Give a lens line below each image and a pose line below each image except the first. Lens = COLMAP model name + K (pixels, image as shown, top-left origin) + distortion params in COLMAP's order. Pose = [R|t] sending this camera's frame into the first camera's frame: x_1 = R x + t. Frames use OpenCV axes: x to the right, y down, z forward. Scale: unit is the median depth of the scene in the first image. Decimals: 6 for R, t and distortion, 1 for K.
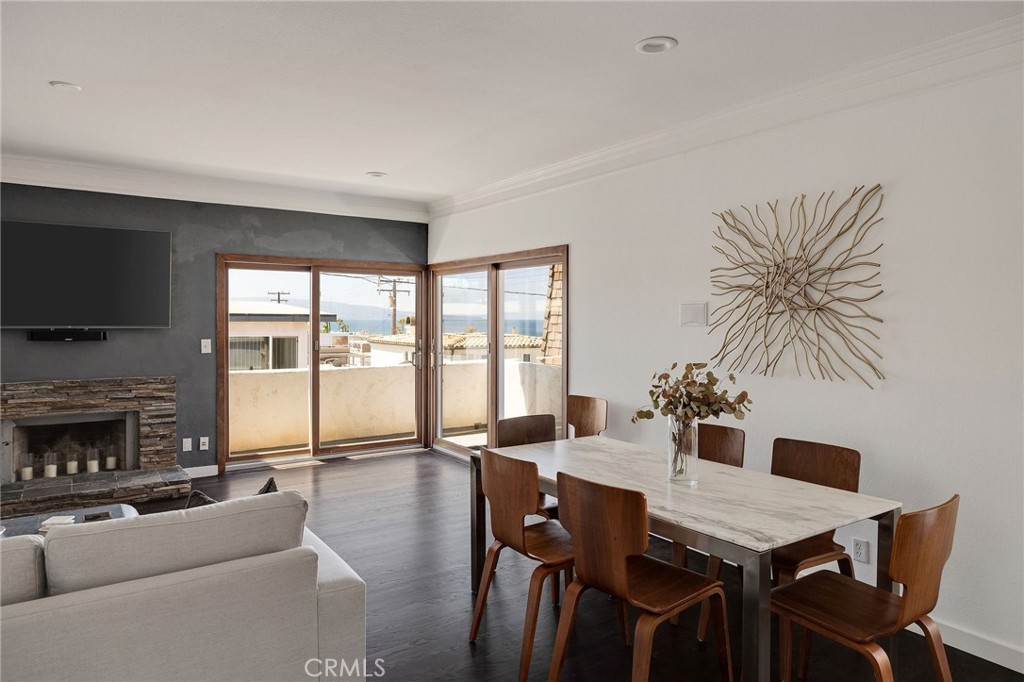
lens RADIAL K [[657.1, 0, 512.0], [0, 657.1, 341.0], [0, 0, 1]] dist [0.005509, 0.000276]
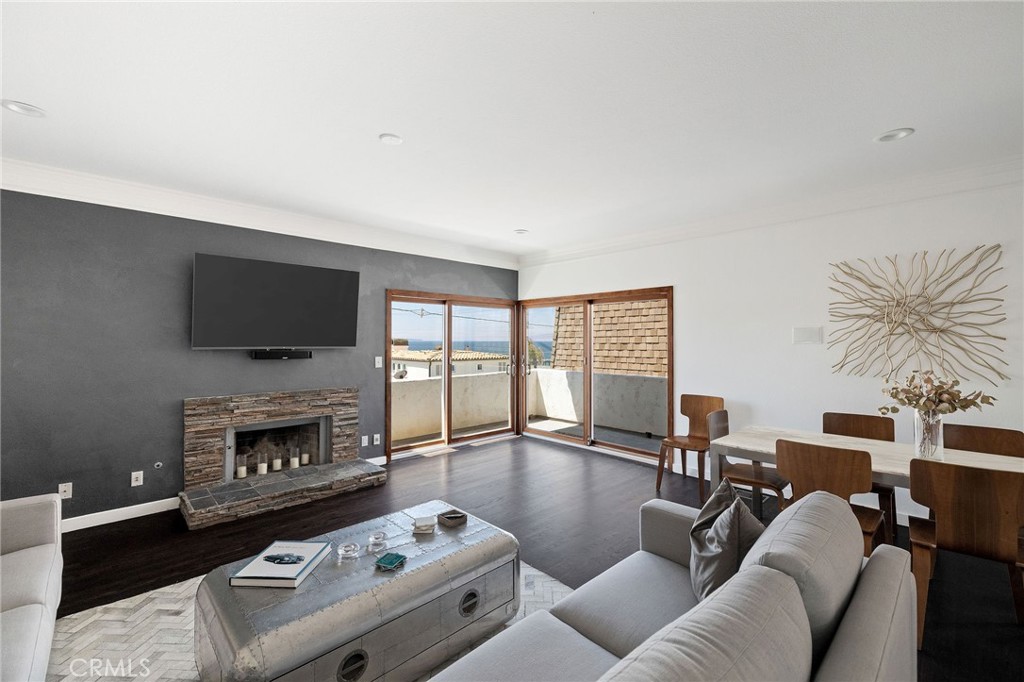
lens RADIAL K [[434.3, 0, 512.0], [0, 434.3, 341.0], [0, 0, 1]] dist [0.000919, 0.000311]
pose [[0.986289, -0.004249, 0.164973, -0.365228], [0.009622, 0.999449, -0.031780, -0.003700], [-0.164747, 0.032932, 0.985786, 0.137776]]
